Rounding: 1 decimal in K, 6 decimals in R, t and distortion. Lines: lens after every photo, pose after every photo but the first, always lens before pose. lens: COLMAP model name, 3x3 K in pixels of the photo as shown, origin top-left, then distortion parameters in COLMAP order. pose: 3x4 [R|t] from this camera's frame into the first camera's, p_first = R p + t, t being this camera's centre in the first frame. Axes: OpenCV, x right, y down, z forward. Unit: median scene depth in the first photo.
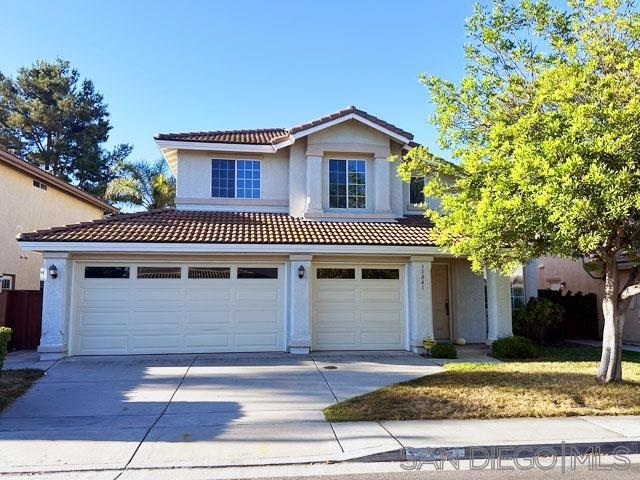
lens RADIAL K [[546.5, 0, 319.9], [0, 546.5, 223.9], [0, 0, 1]] dist [0.169633, -0.275341]
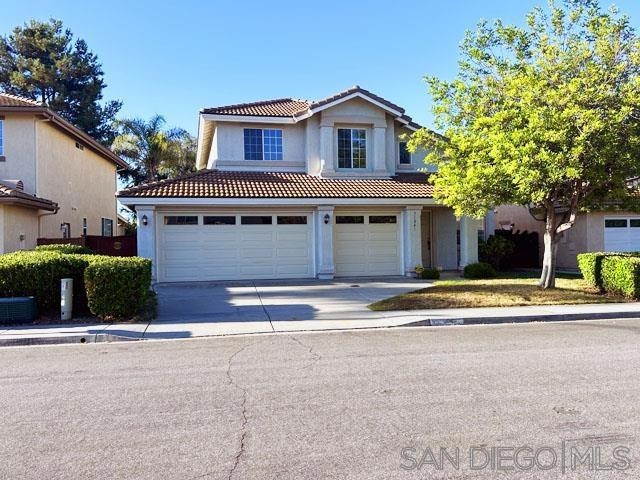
lens RADIAL K [[546.5, 0, 319.9], [0, 546.5, 223.9], [0, 0, 1]] dist [0.169633, -0.275341]
pose [[0.996126, -0.013884, 0.086837, -0.158452], [0.005508, 0.995370, 0.095958, -0.026223], [-0.087767, -0.095108, 0.991590, -0.302399]]
